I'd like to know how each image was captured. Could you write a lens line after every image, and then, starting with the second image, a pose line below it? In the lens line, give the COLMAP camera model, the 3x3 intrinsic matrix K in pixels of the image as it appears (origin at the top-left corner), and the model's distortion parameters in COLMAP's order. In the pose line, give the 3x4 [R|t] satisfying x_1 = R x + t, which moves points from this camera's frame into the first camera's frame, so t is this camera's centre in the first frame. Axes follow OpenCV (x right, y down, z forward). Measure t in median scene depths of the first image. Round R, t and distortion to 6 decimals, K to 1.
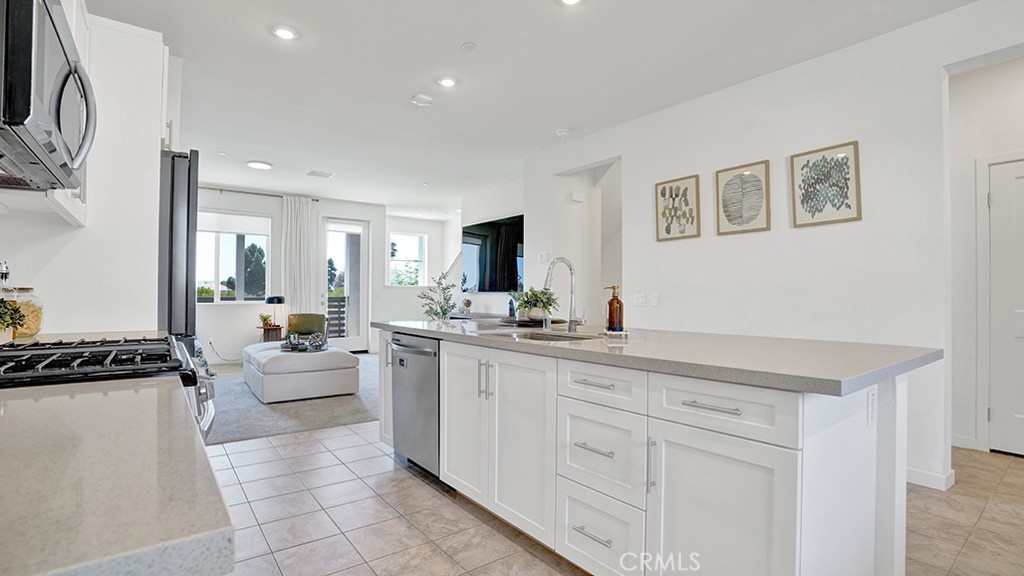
lens RADIAL K [[489.5, 0, 510.6], [0, 489.5, 290.8], [0, 0, 1]] dist [-0.011240, 0.000308]
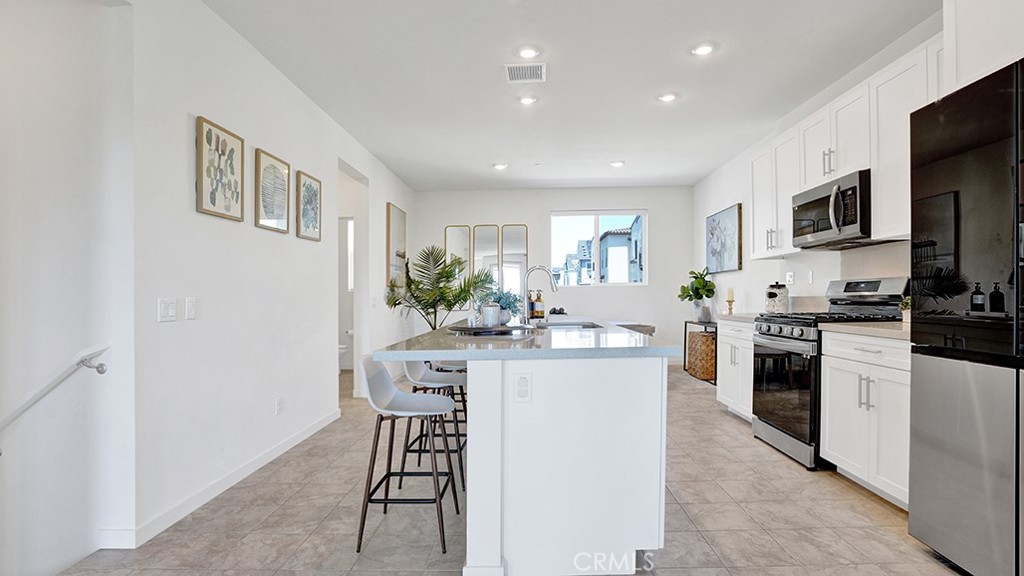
lens RADIAL K [[489.5, 0, 511.2], [0, 489.5, 287.7], [0, 0, 1]] dist [-0.011240, 0.000308]
pose [[-0.783472, 0.004319, 0.621413, -0.395476], [-0.006181, 0.999872, -0.014742, -0.000149], [-0.621397, -0.015391, -0.783345, 1.286712]]
